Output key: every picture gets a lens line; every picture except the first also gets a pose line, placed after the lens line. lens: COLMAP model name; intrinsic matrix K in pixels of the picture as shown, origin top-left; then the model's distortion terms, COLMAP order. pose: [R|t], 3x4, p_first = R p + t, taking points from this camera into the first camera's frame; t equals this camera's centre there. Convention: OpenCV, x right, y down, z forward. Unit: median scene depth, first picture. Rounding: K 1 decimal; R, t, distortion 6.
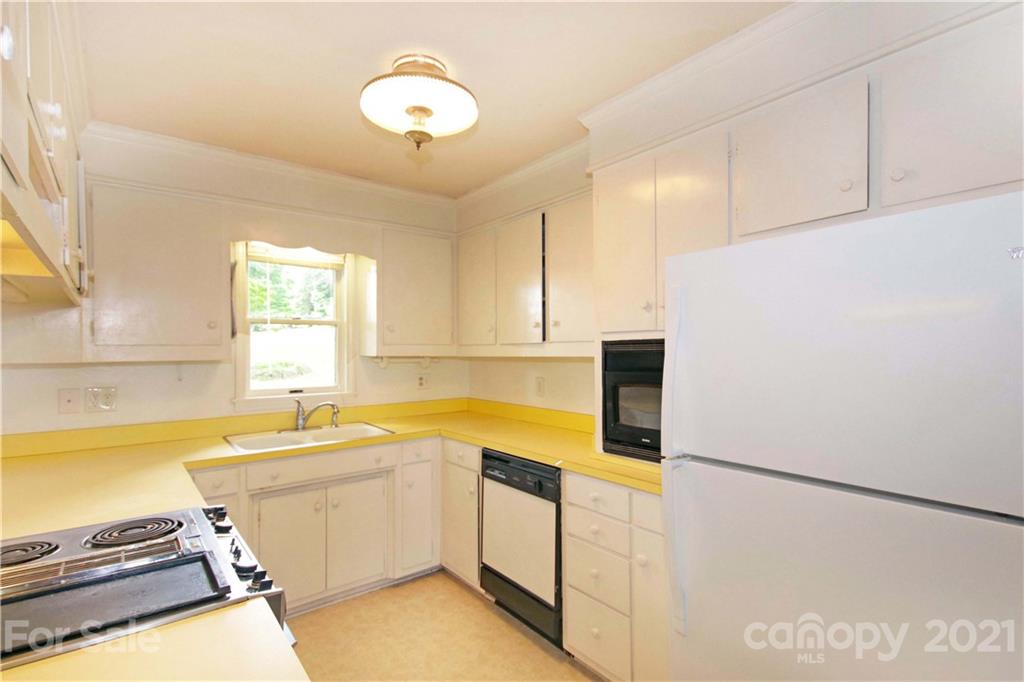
lens RADIAL K [[509.0, 0, 509.1], [0, 509.0, 351.2], [0, 0, 1]] dist [0.002203, 0.000275]
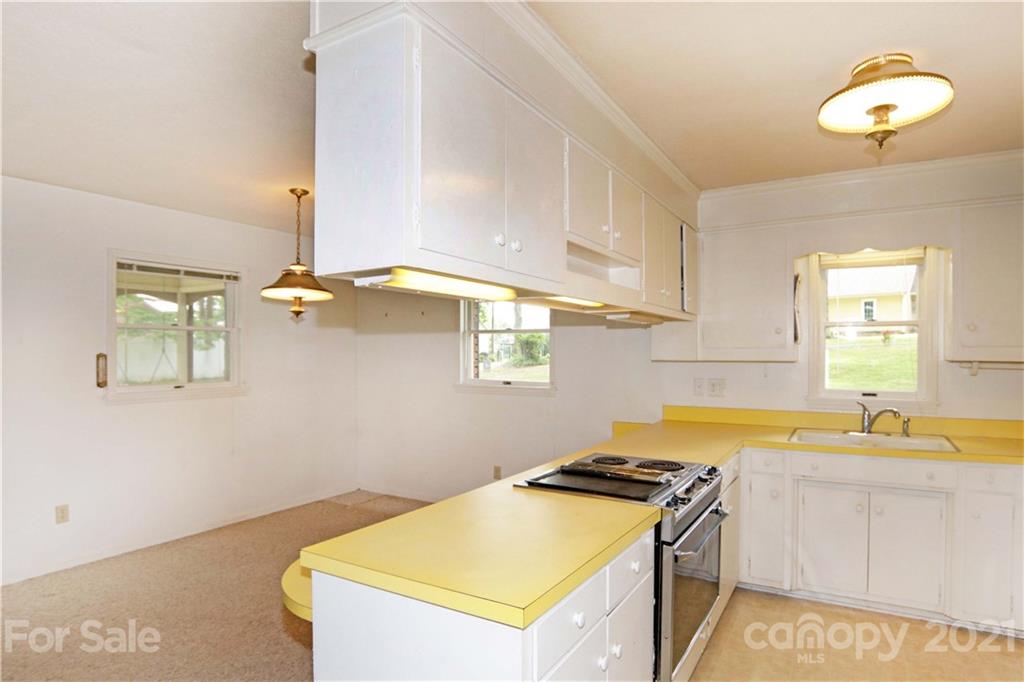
lens RADIAL K [[509.0, 0, 509.1], [0, 509.0, 351.2], [0, 0, 1]] dist [0.002203, 0.000275]
pose [[0.400770, 0.005699, -0.916161, 0.229722], [-0.010387, 0.999945, 0.001676, 0.001361], [0.916120, 0.008844, 0.400807, -0.026844]]
